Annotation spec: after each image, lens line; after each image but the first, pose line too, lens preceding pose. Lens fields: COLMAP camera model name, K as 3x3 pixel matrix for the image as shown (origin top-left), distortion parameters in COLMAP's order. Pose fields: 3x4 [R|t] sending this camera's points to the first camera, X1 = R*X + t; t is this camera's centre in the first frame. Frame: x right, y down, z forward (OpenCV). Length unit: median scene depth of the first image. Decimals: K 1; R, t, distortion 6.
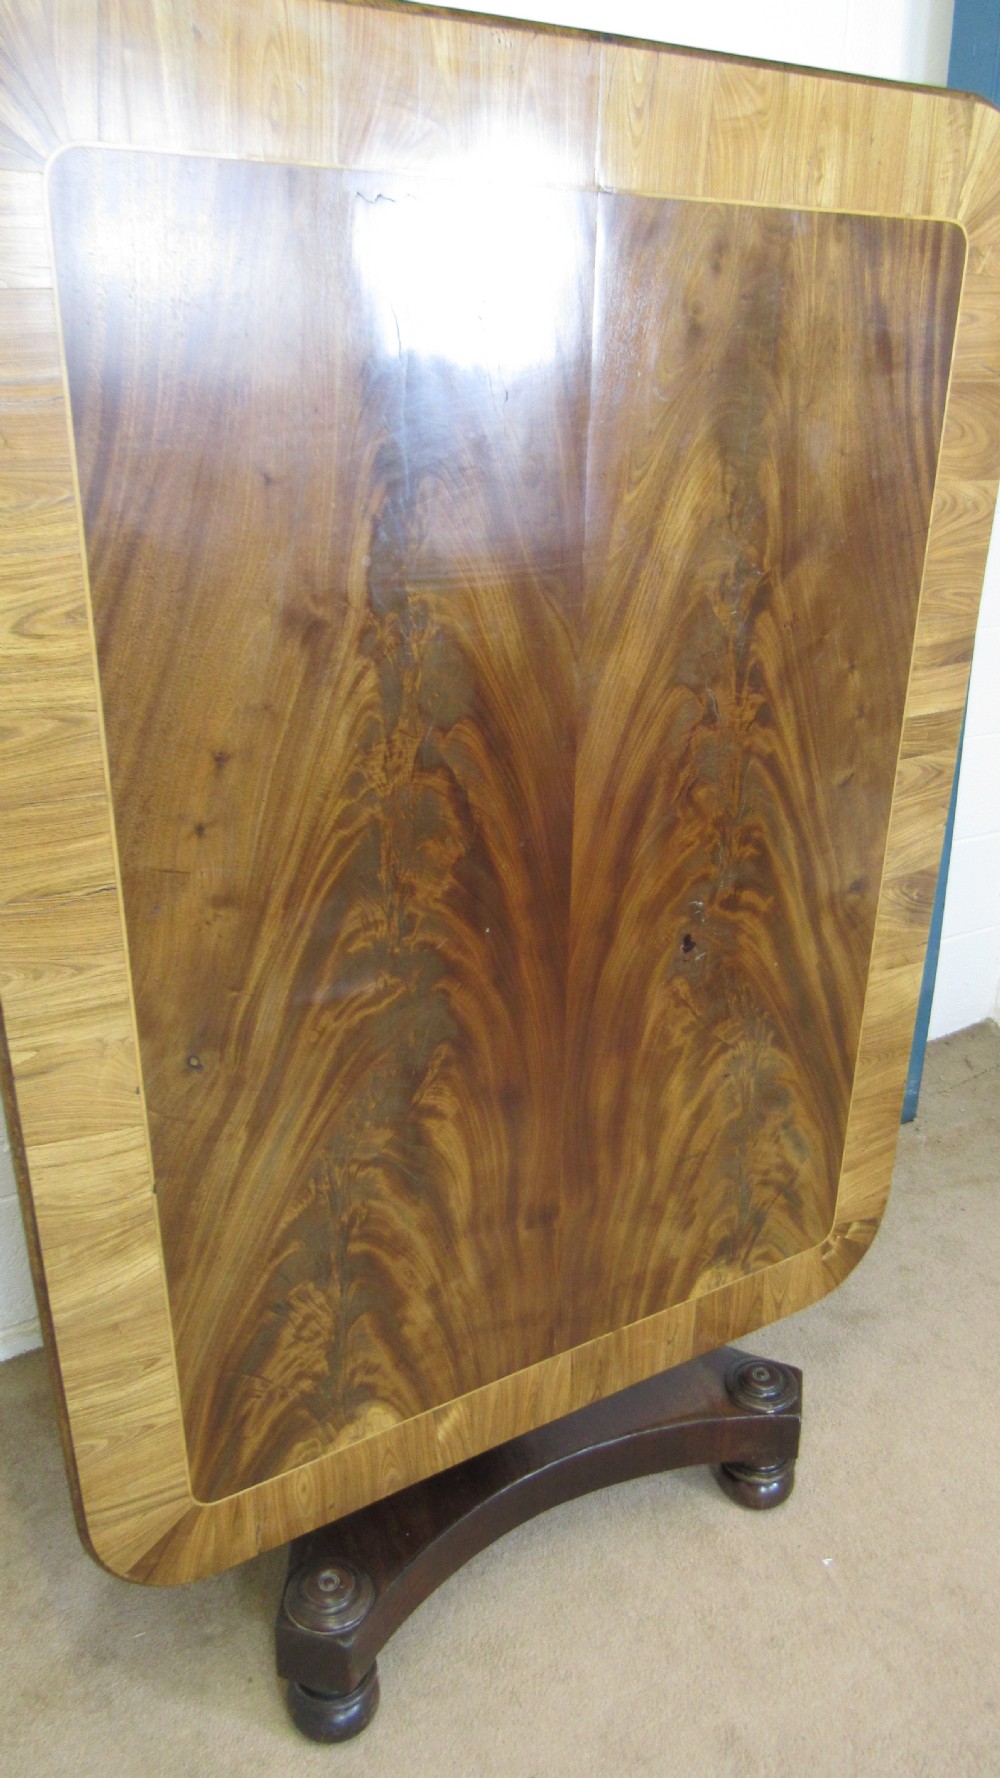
lens RADIAL K [[1268.3, 0, 500.0], [0, 1268.3, 889.0], [0, 0, 1]] dist [-0.033296, 0.010479]
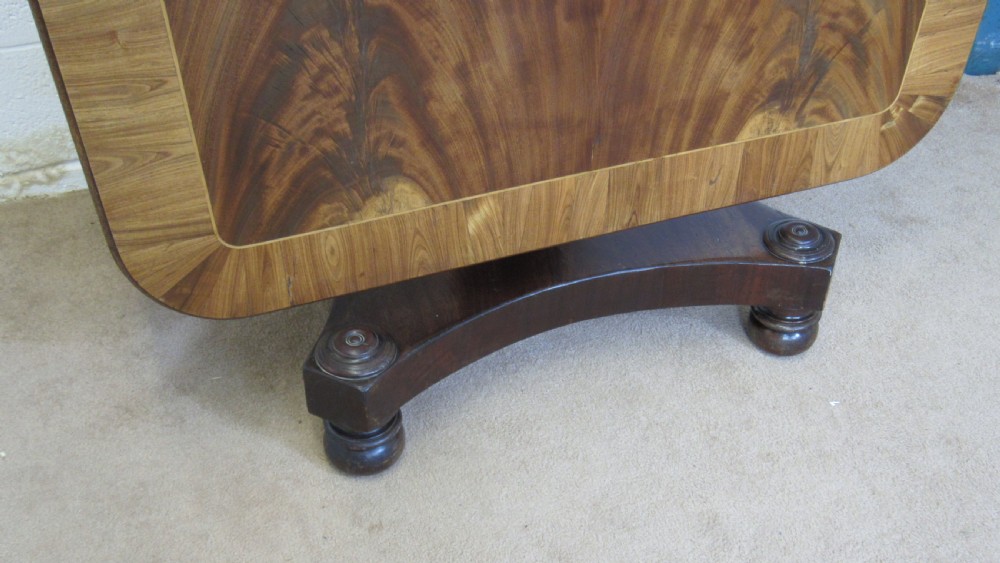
lens RADIAL K [[979.4, 0, 500.0], [0, 979.4, 281.5], [0, 0, 1]] dist [-0.056249, 0.010670]
pose [[0.983999, 0.113813, -0.137085, 0.095745], [-0.065317, 0.946252, 0.316765, 0.225797], [0.165769, -0.302742, 0.938546, 0.239855]]
